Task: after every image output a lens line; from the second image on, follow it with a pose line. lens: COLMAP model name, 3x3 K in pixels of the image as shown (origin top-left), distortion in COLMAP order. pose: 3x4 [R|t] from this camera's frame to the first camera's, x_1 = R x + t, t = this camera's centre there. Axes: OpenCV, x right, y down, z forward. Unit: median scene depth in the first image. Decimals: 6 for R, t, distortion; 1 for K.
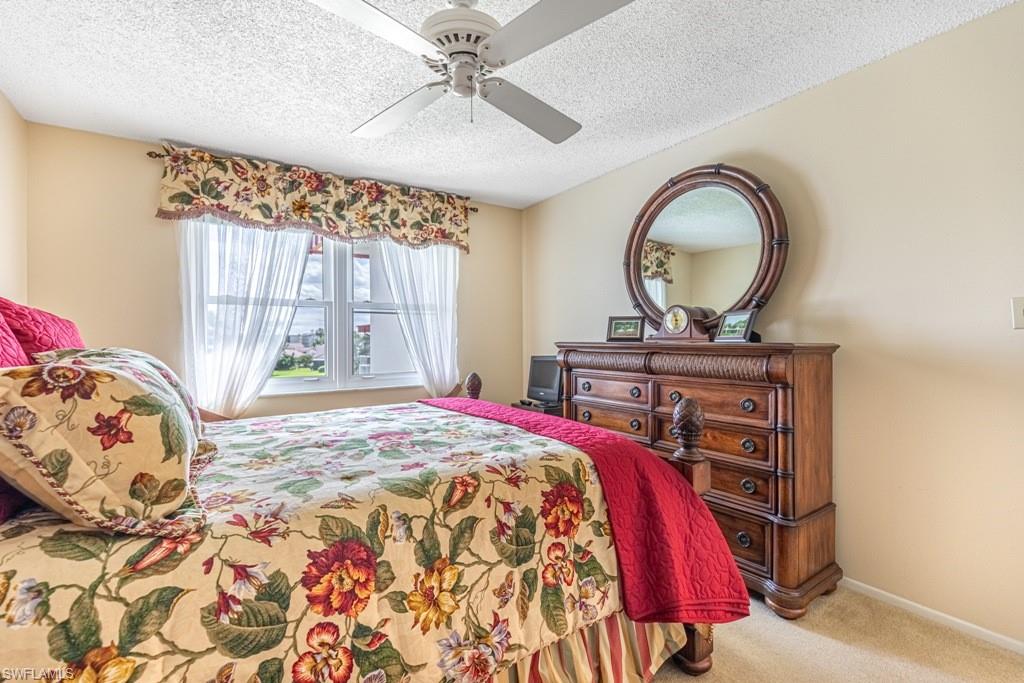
lens RADIAL K [[469.0, 0, 513.4], [0, 469.0, 337.3], [0, 0, 1]] dist [-0.005845, 0.000714]
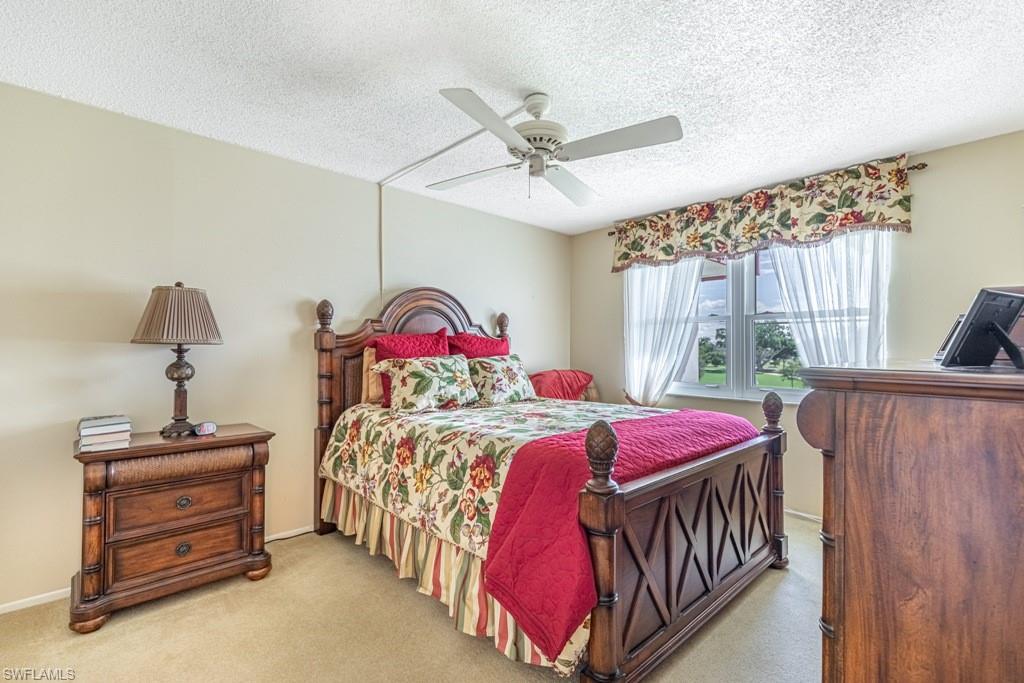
lens RADIAL K [[469.0, 0, 512.4], [0, 469.0, 345.6], [0, 0, 1]] dist [-0.005845, 0.000714]
pose [[0.145983, -0.001746, -0.989286, 0.680235], [0.001981, 0.999997, -0.001473, -0.007263], [0.989285, -0.001745, 0.145986, 0.389887]]
